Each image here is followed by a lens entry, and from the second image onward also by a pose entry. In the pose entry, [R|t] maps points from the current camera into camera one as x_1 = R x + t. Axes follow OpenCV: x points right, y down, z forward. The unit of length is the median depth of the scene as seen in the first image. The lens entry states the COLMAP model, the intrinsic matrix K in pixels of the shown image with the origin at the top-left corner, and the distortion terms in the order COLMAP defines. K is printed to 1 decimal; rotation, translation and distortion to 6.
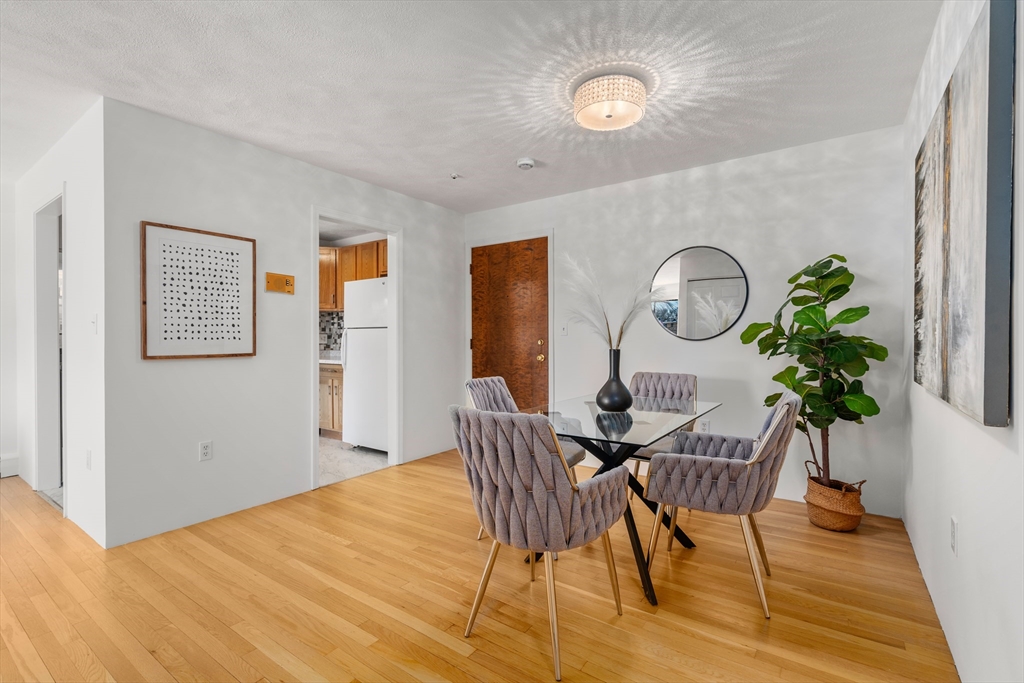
lens RADIAL K [[476.0, 0, 500.6], [0, 476.0, 341.4], [0, 0, 1]] dist [0.021011, 0.000167]
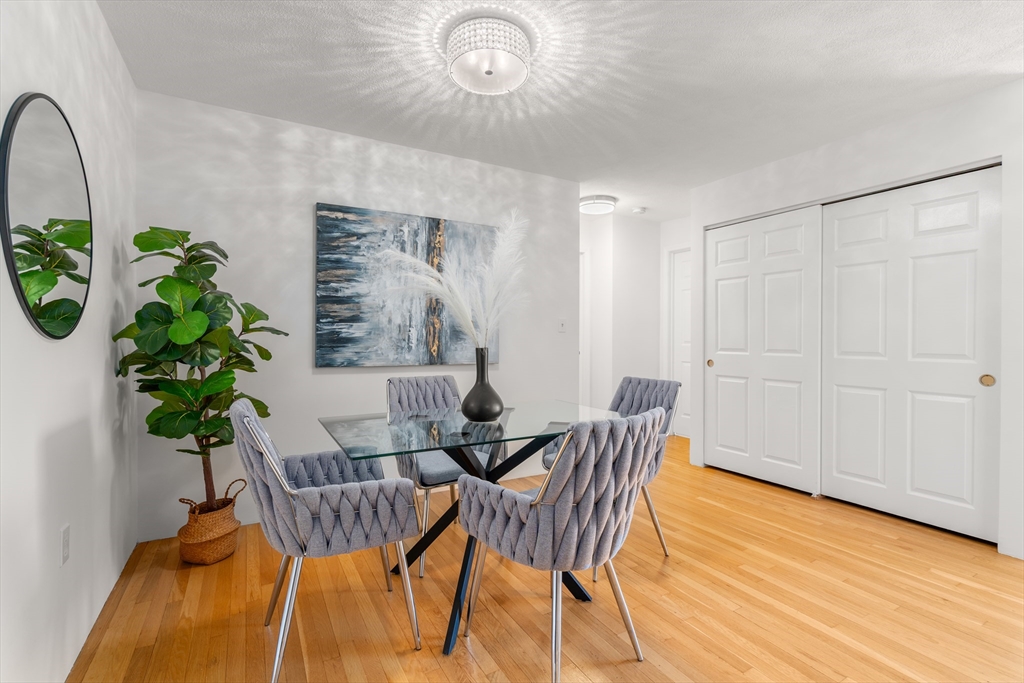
lens RADIAL K [[467.1, 0, 511.6], [0, 467.1, 337.2], [0, 0, 1]] dist [-0.000641, -0.000312]
pose [[-0.913988, -0.003319, 0.405728, -0.163125], [-0.001345, 0.999986, 0.005148, -0.009533], [-0.405739, 0.004160, -0.913979, 1.926948]]
